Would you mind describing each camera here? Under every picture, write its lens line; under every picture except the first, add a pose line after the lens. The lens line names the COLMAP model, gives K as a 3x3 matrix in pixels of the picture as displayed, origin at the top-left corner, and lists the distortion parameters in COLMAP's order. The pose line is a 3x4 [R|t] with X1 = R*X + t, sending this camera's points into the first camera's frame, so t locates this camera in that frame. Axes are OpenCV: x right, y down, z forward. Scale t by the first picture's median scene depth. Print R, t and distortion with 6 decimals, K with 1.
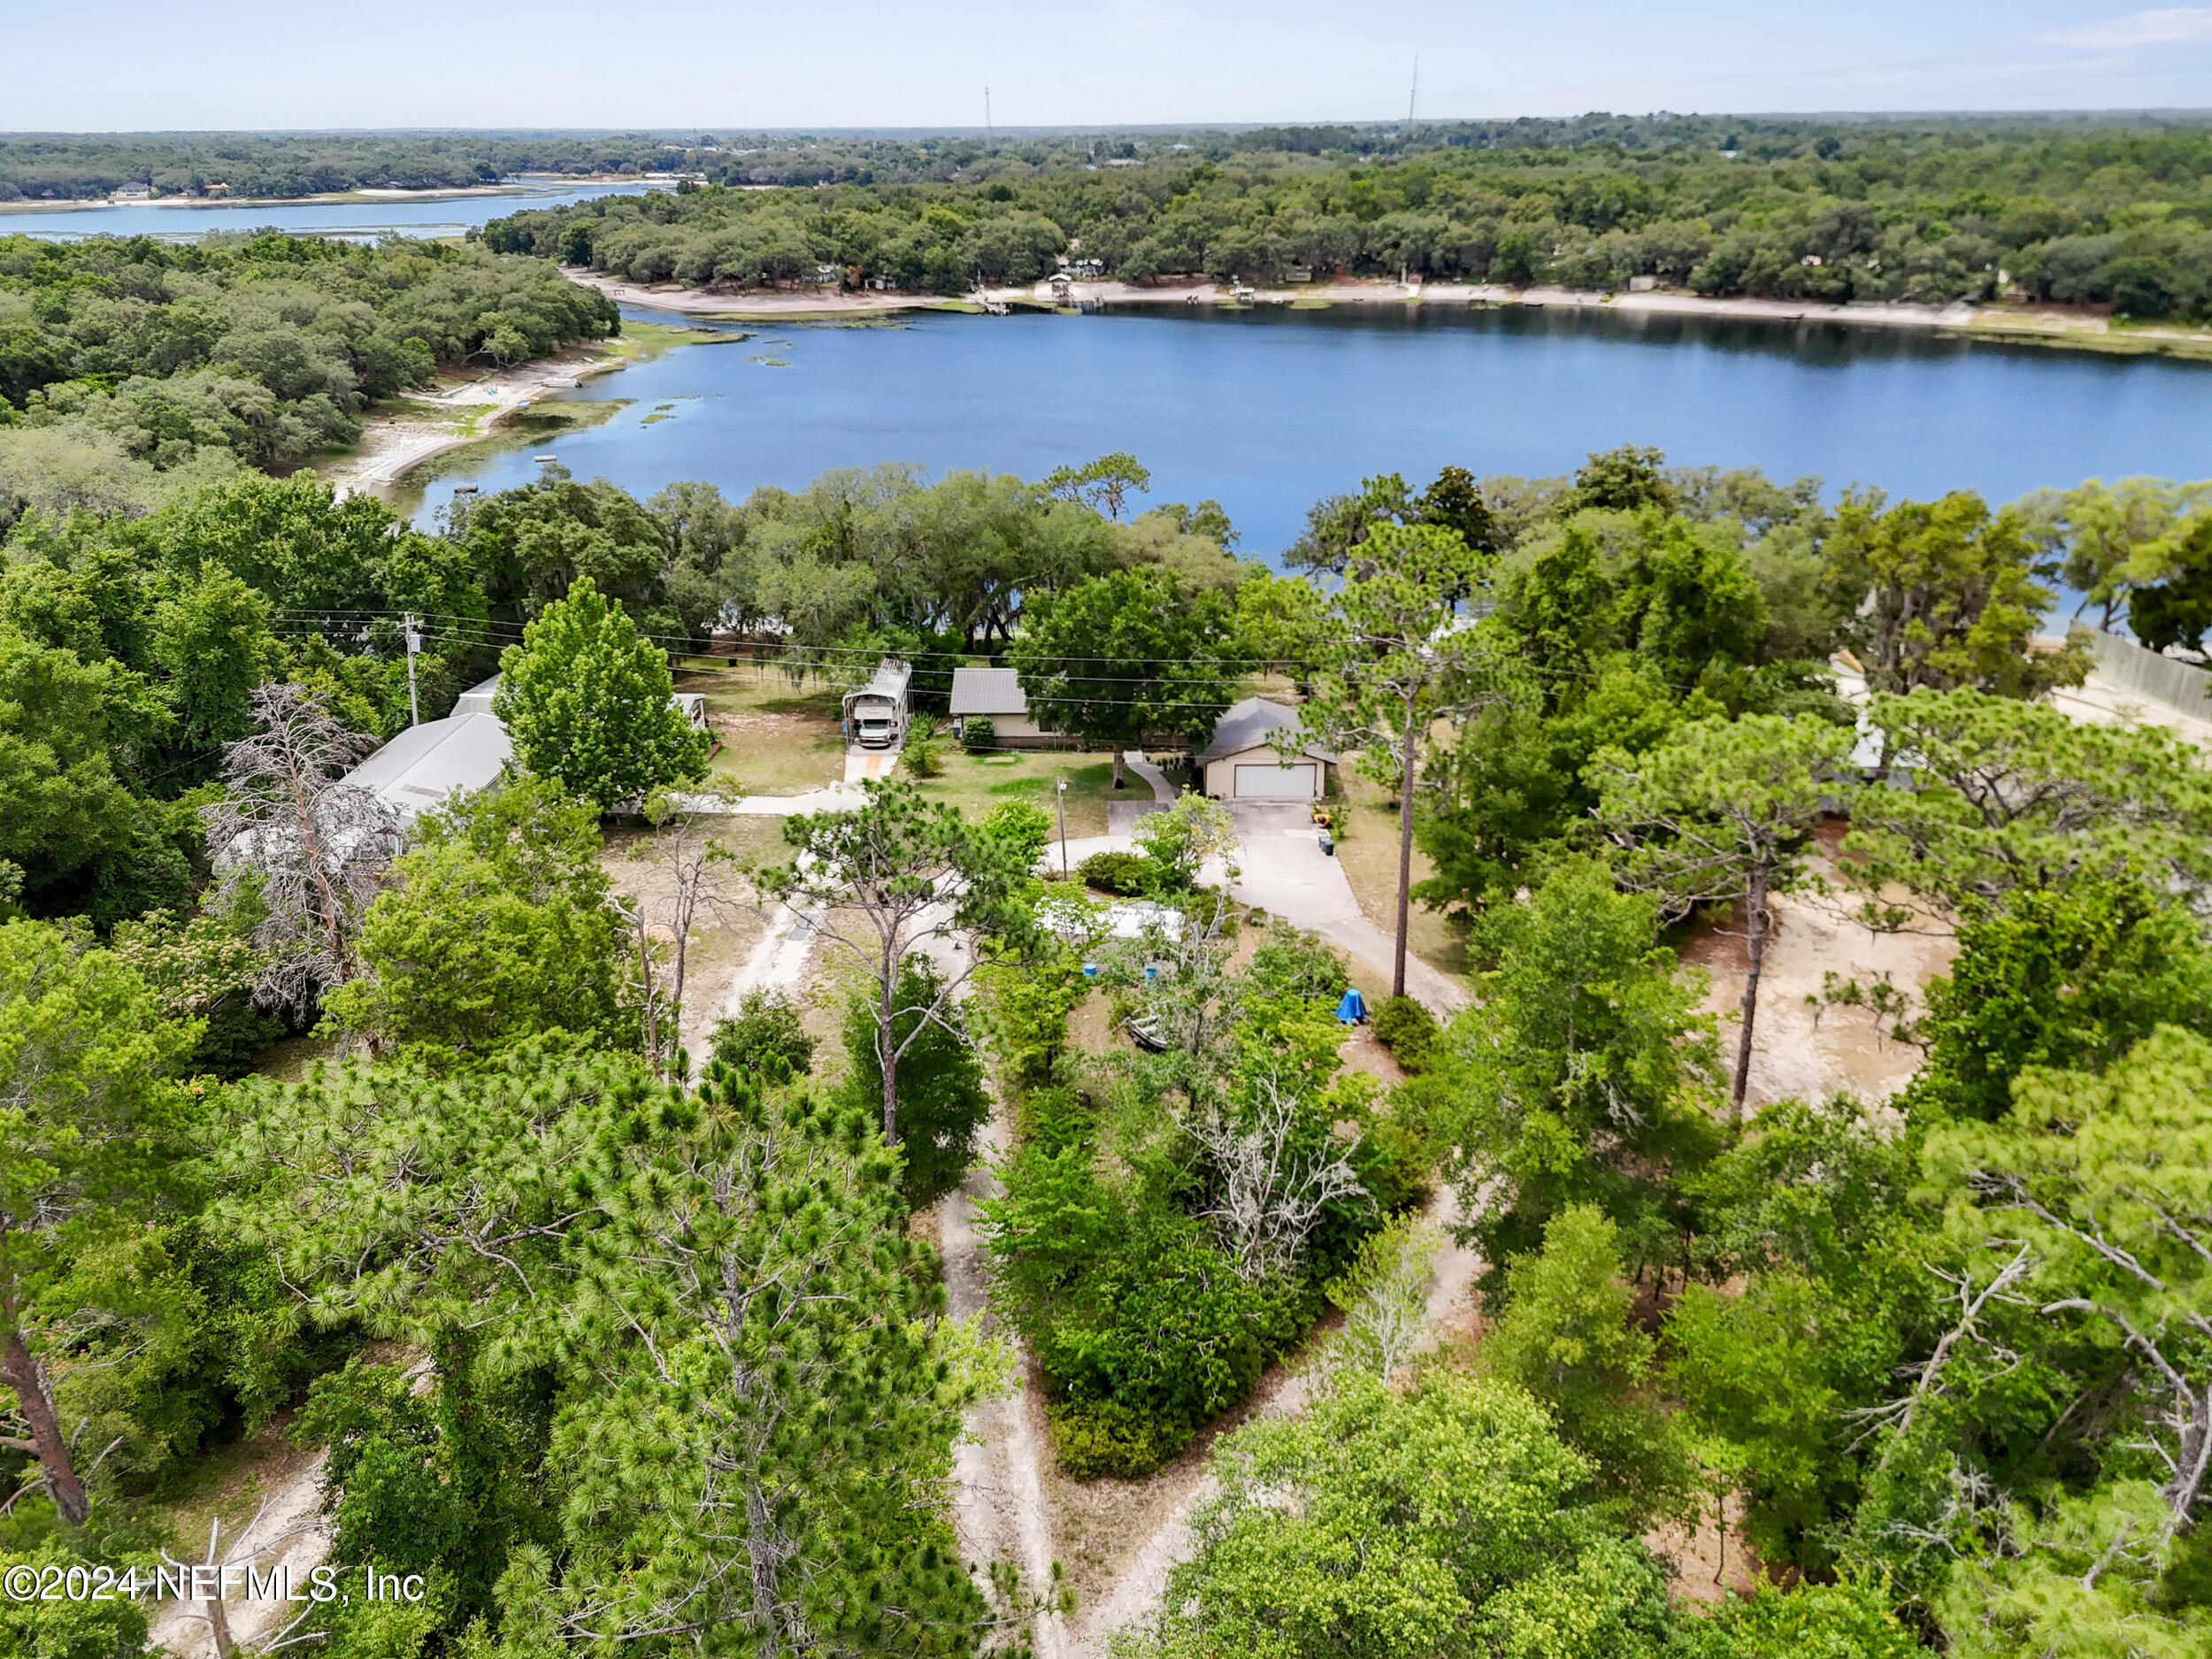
lens RADIAL K [[1714.3, 0, 1106.0], [0, 1714.3, 829.5], [0, 0, 1]] dist [0.002321, -0.085421]
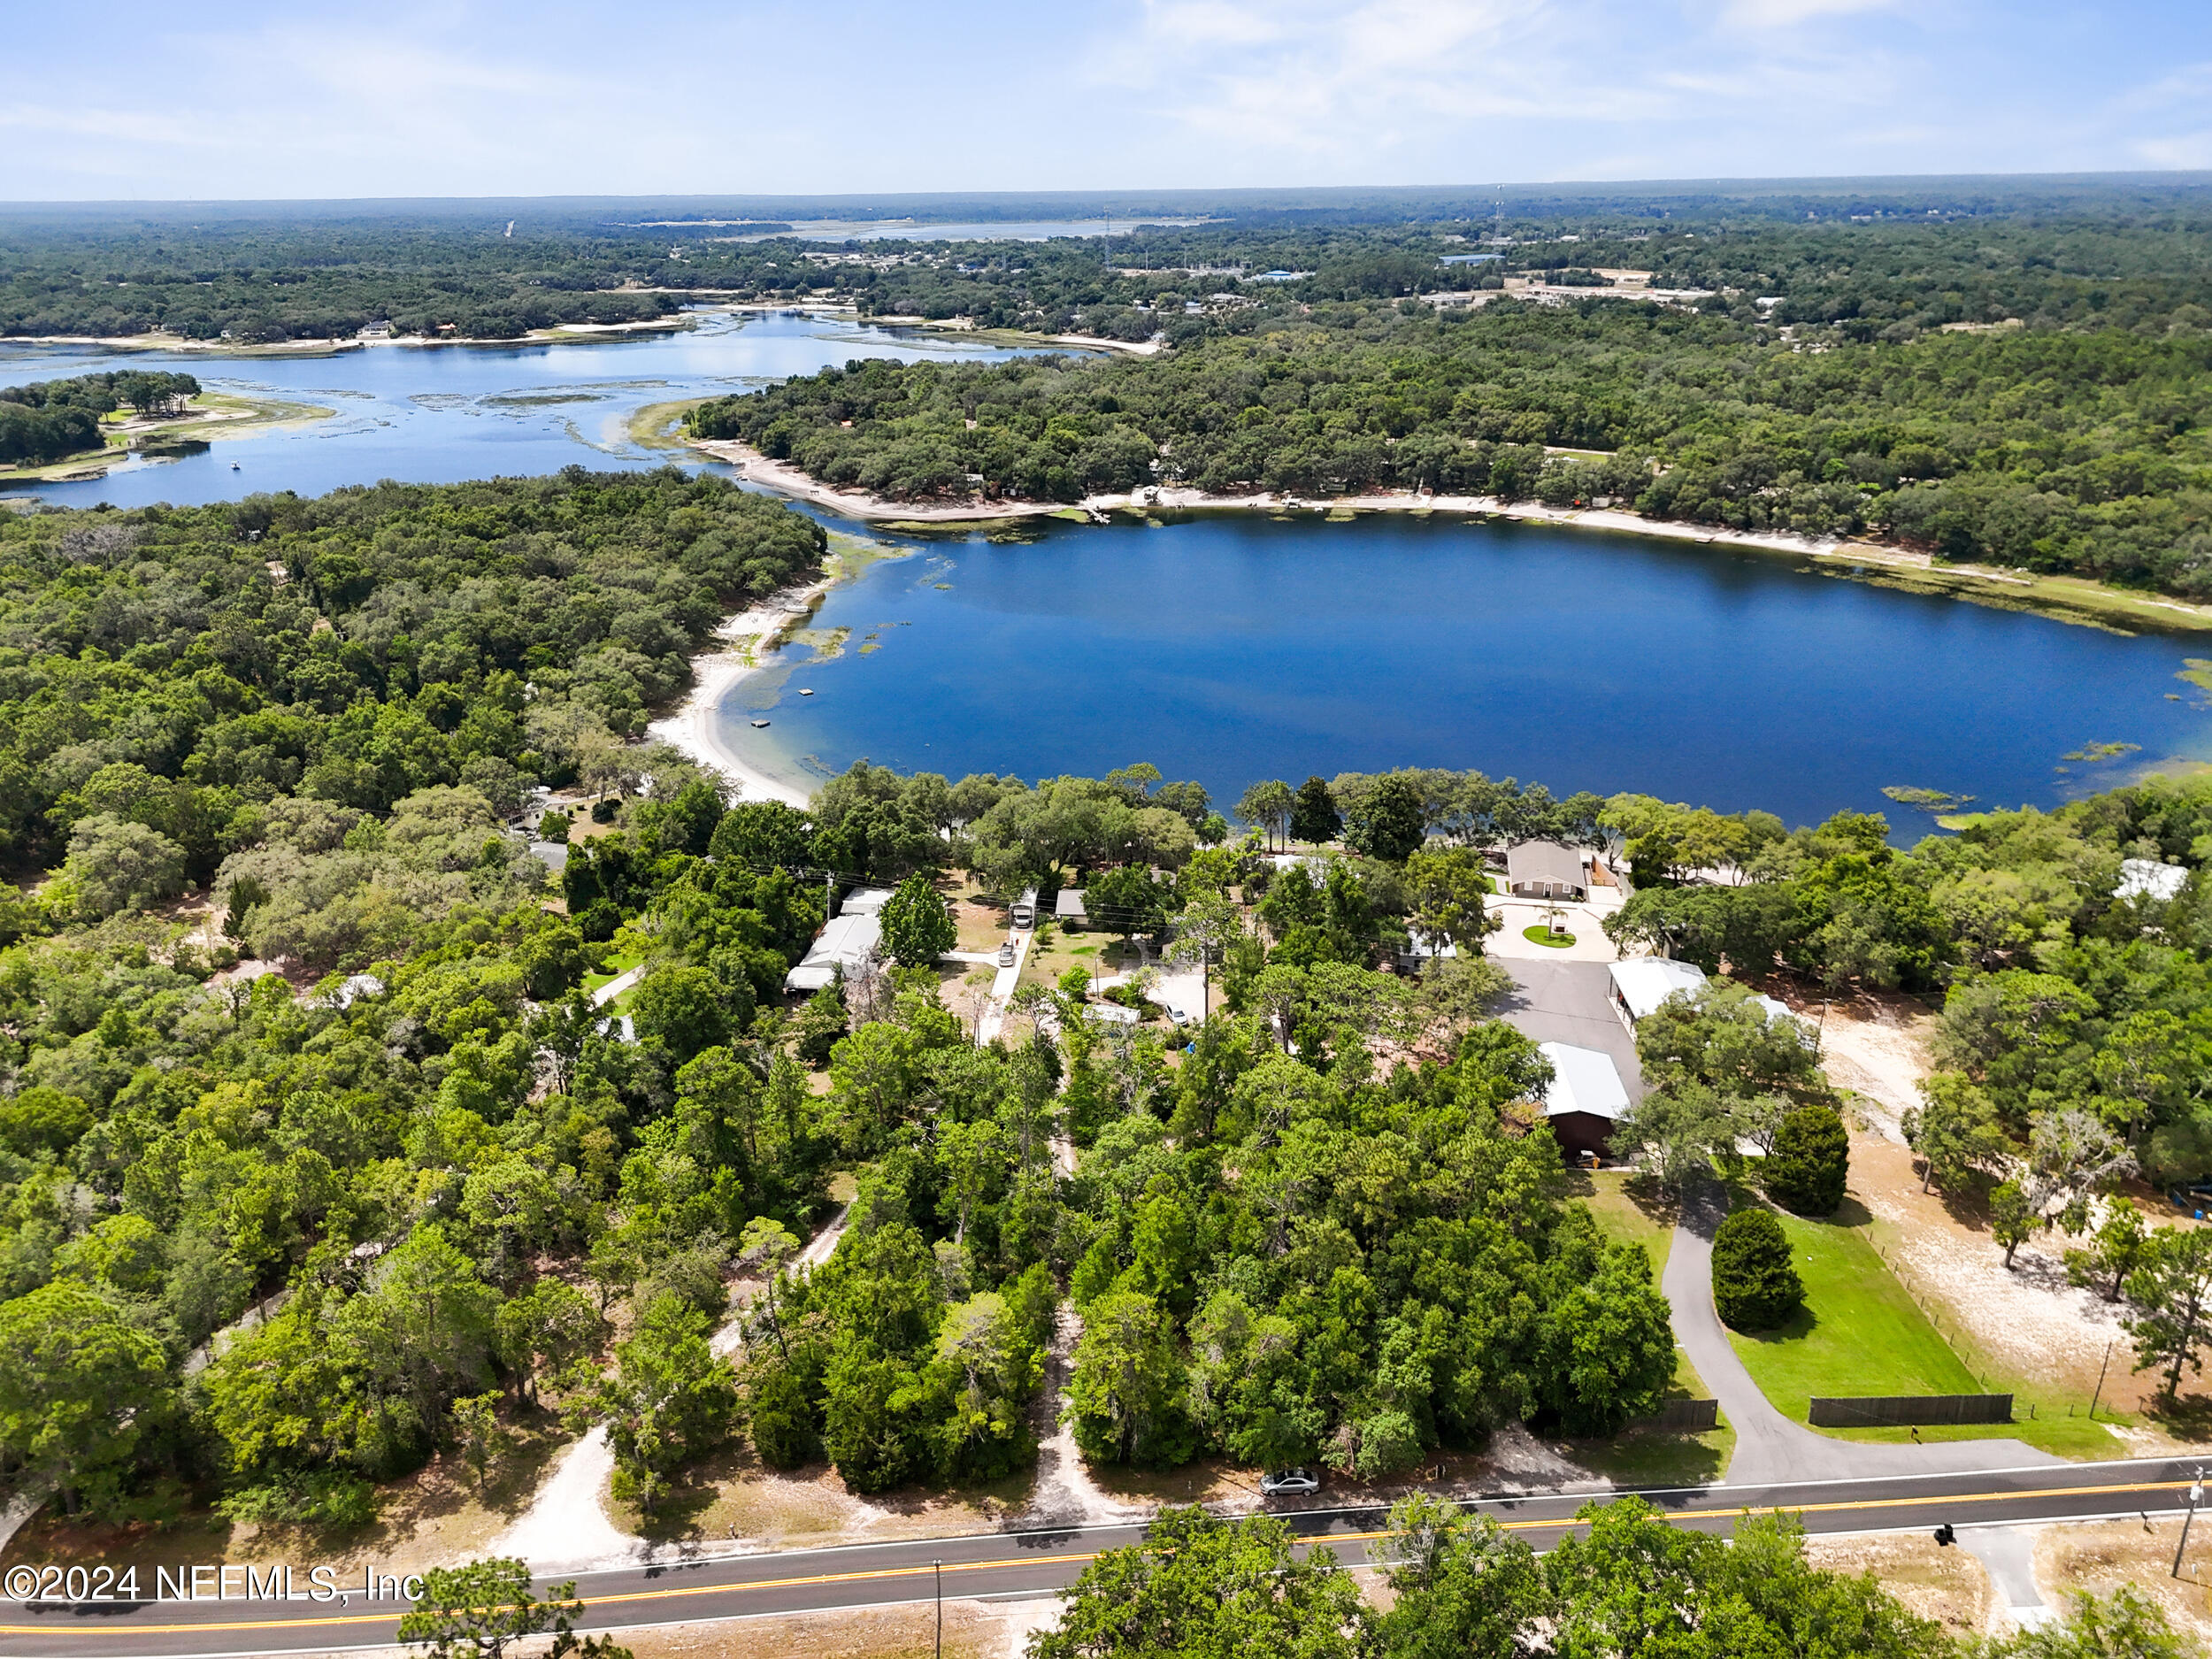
lens RADIAL K [[1714.3, 0, 1106.0], [0, 1714.3, 829.5], [0, 0, 1]] dist [0.002321, -0.085421]
pose [[0.997769, 0.025241, -0.061799, 0.027828], [-0.026835, 0.999325, -0.025108, -0.030805], [0.061123, 0.026711, 0.997773, -0.312965]]
